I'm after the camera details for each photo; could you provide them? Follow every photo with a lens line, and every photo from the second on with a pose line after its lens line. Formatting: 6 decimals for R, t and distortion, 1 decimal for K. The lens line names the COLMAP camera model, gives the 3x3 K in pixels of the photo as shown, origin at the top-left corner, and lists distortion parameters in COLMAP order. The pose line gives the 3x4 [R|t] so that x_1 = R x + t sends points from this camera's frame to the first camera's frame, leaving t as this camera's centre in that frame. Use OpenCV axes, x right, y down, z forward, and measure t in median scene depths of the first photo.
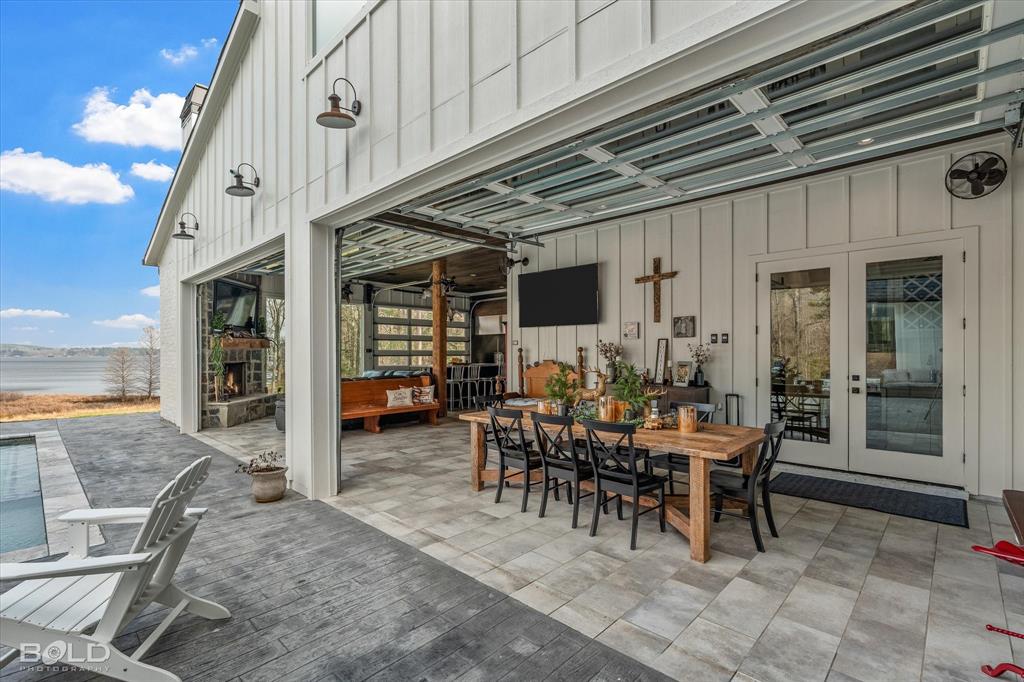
lens RADIAL K [[457.2, 0, 511.6], [0, 457.2, 348.3], [0, 0, 1]] dist [-0.000058, 0.000030]
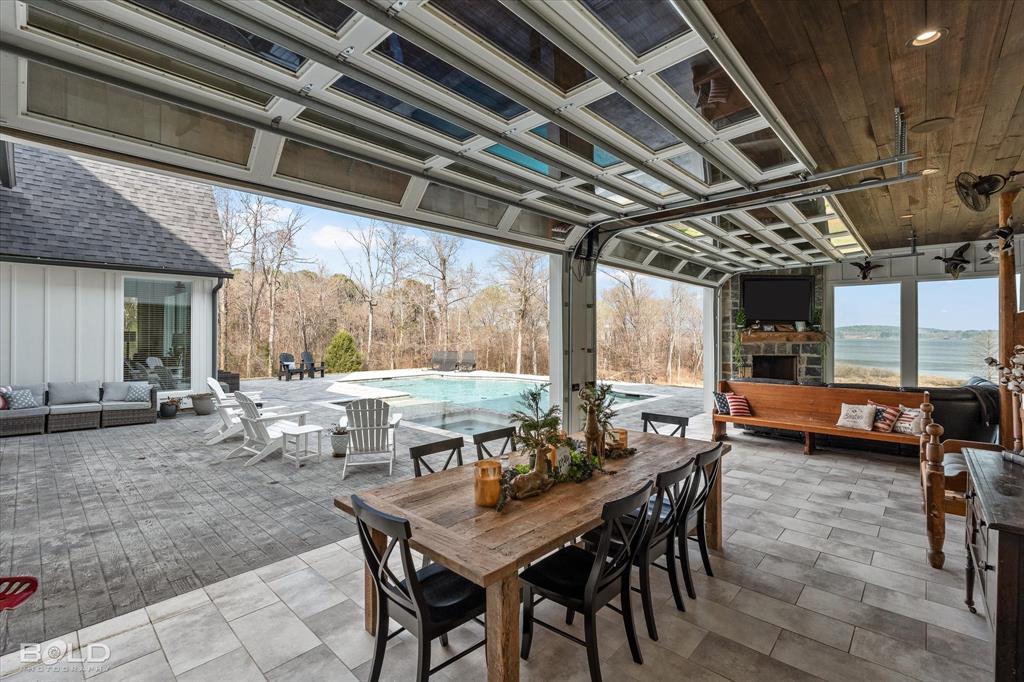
lens RADIAL K [[450.7, 0, 513.3], [0, 450.7, 336.0], [0, 0, 1]] dist [-0.000561, 0.000009]
pose [[0.022152, 0.003682, -0.999748, 0.435801], [0.007098, 0.999967, 0.003840, -0.023084], [0.999729, -0.007181, 0.022125, 0.438591]]
